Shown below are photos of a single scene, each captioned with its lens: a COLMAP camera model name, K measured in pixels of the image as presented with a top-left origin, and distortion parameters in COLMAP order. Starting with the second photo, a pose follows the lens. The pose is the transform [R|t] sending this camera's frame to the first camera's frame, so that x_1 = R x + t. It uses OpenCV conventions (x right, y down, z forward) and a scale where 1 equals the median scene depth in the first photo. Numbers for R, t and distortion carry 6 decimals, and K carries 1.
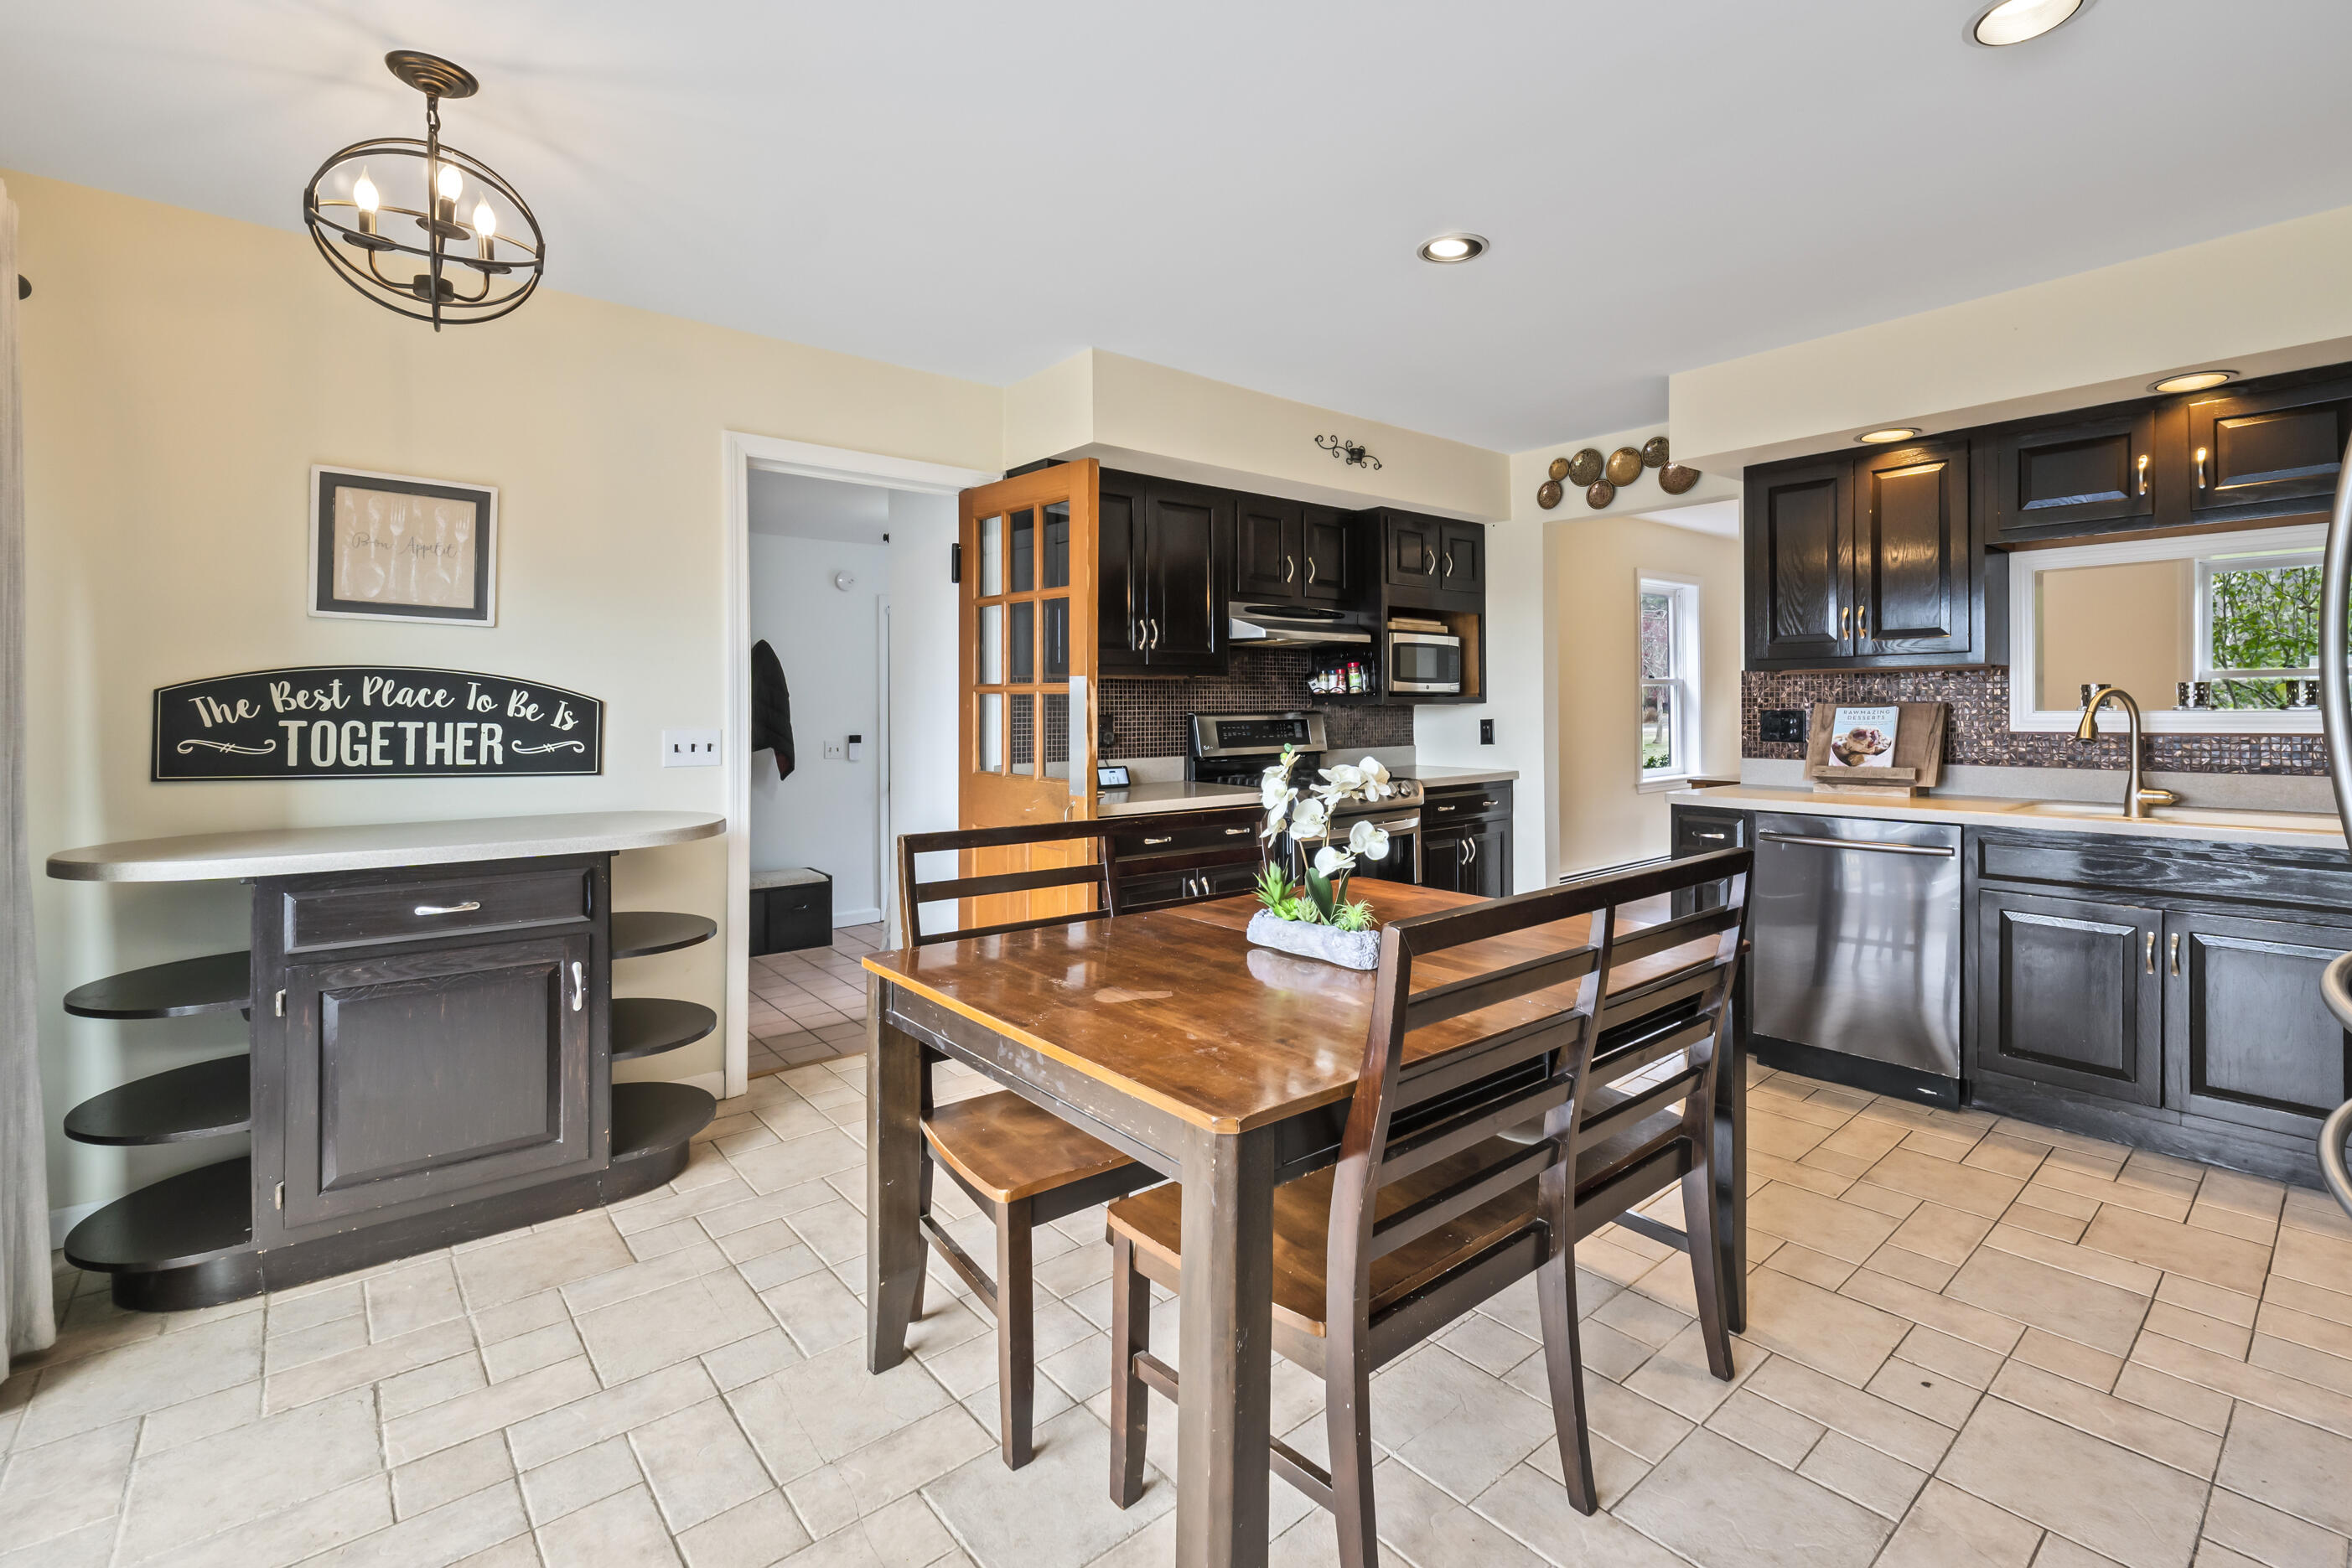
lens RADIAL K [[1060.5, 0, 1229.4], [0, 1060.5, 708.9], [0, 0, 1]] dist [-0.012528, -0.000012]
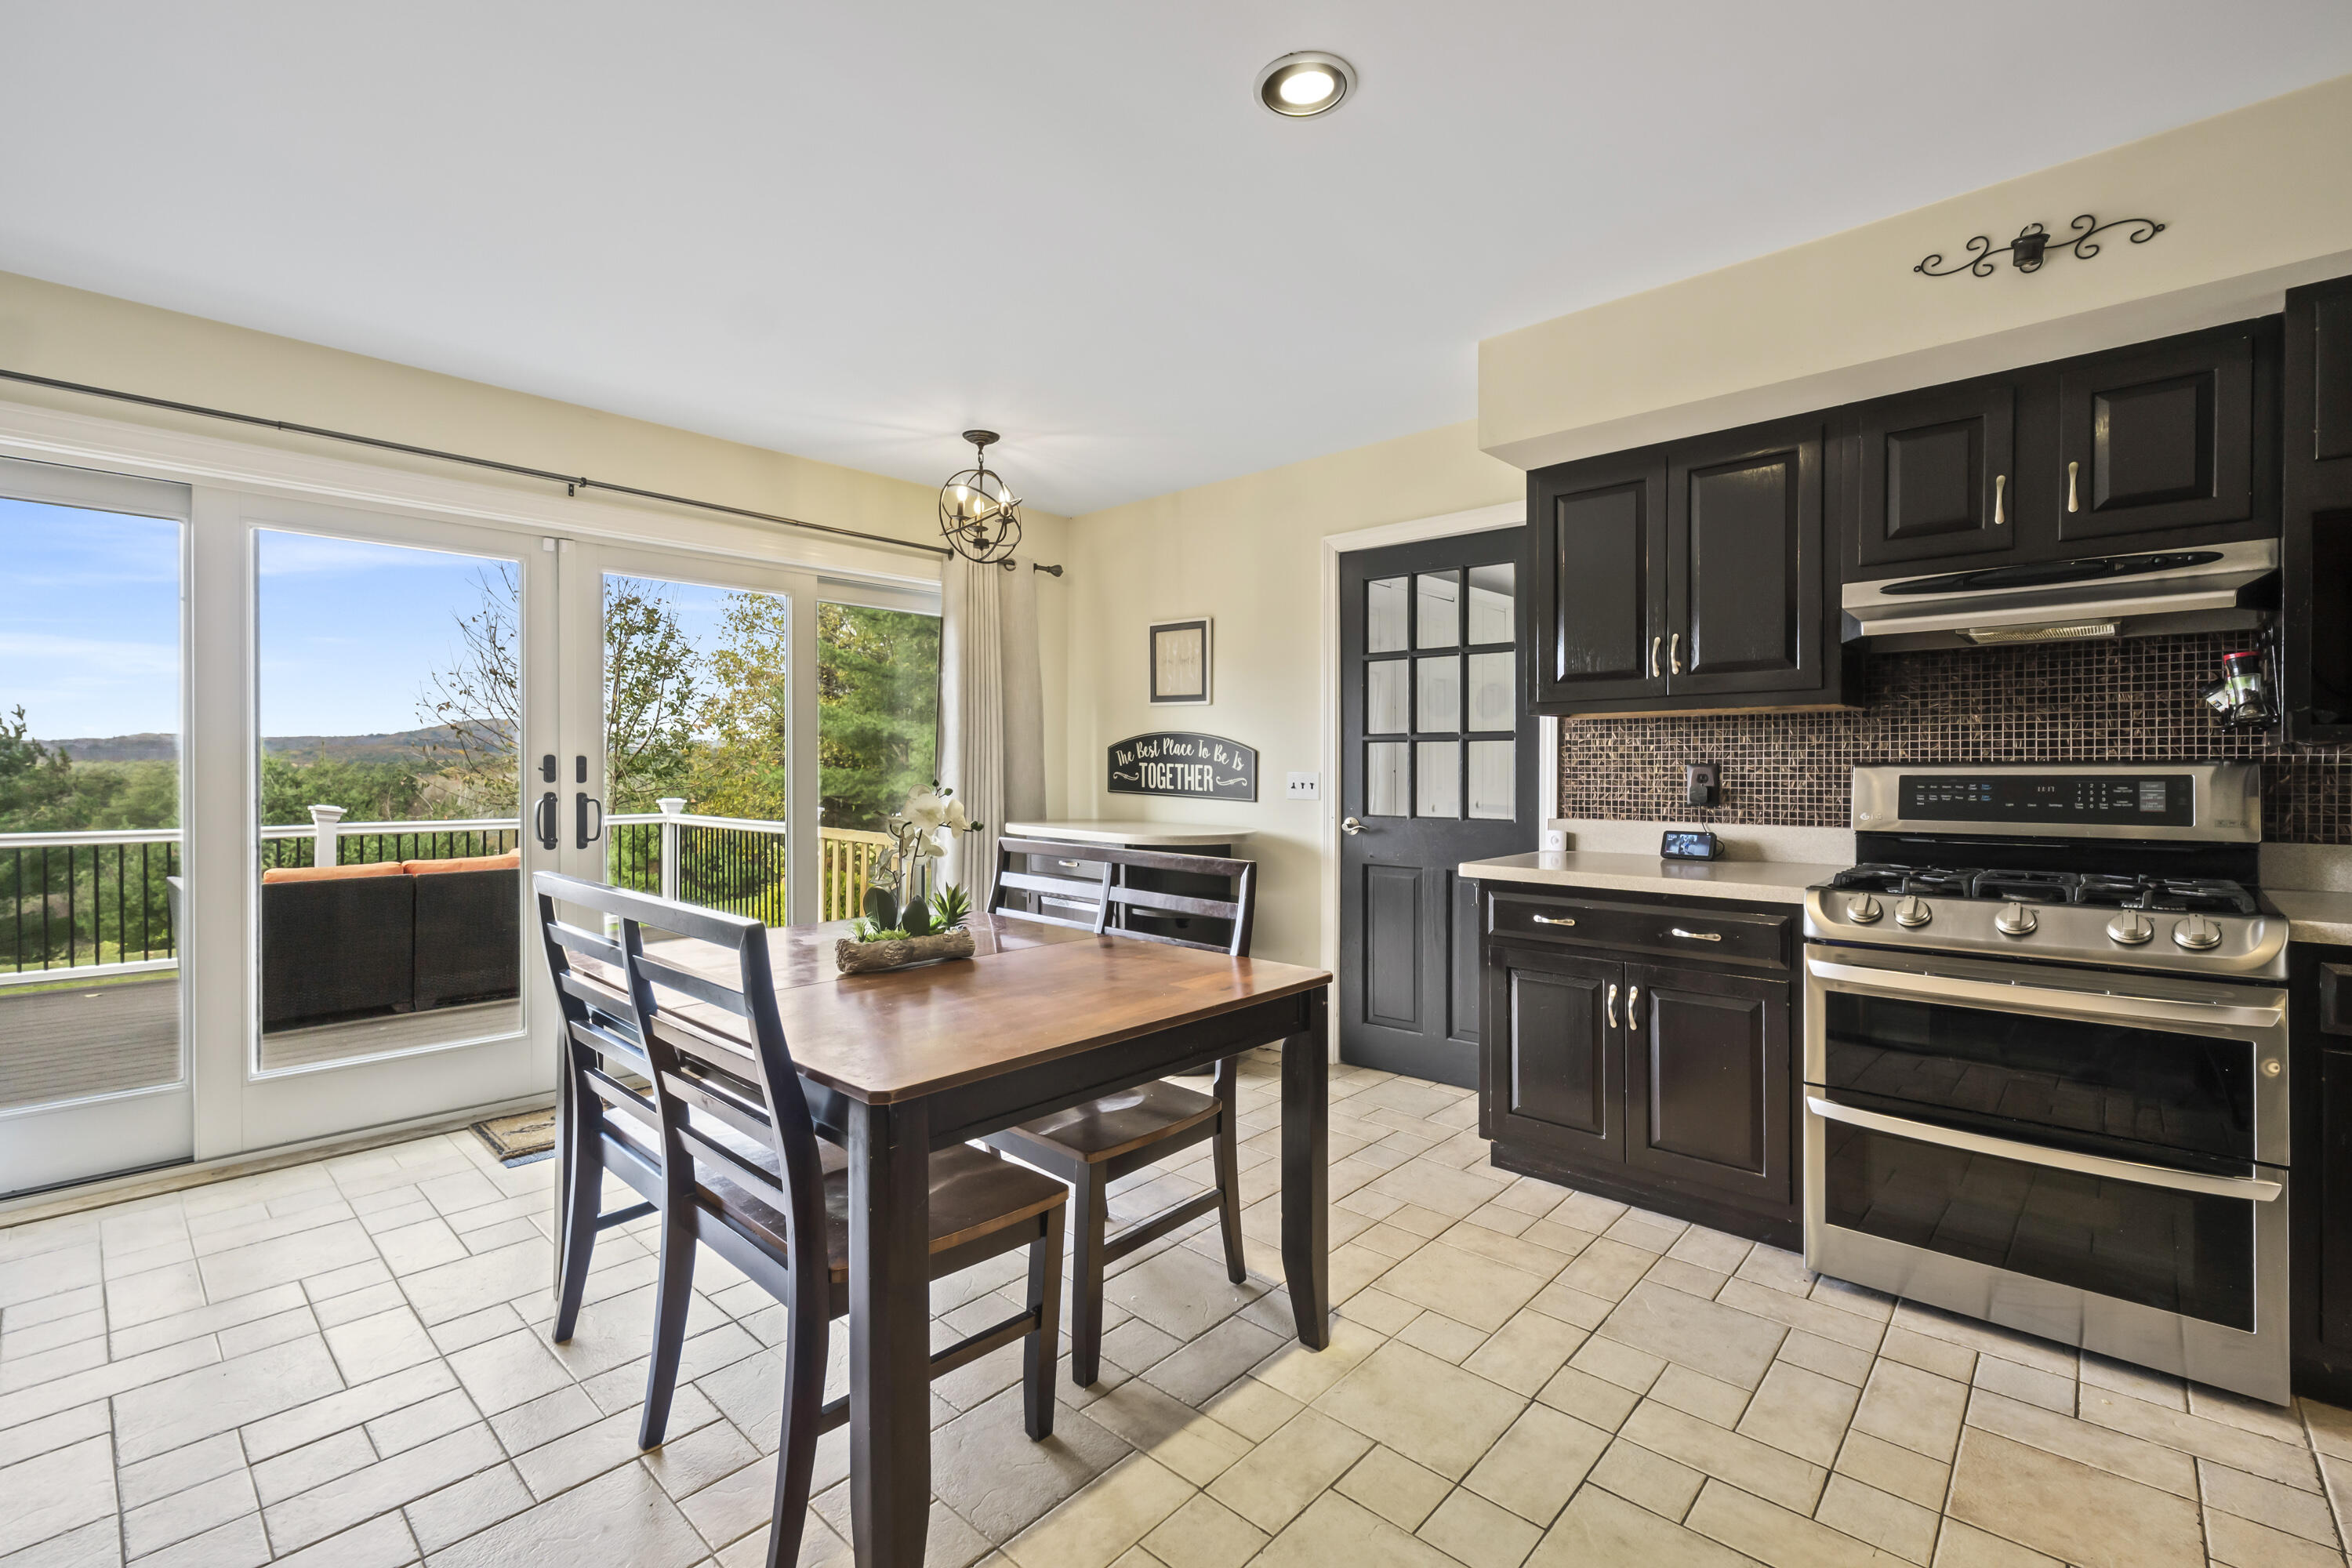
lens RADIAL K [[997.8, 0, 1169.6], [0, 997.8, 771.7], [0, 0, 1]] dist [0.002948, -0.000054]
pose [[0.105386, 0.007605, -0.994402, 0.522664], [-0.007968, 0.999945, 0.006803, 0.008772], [0.994400, 0.007206, 0.105440, 0.513611]]
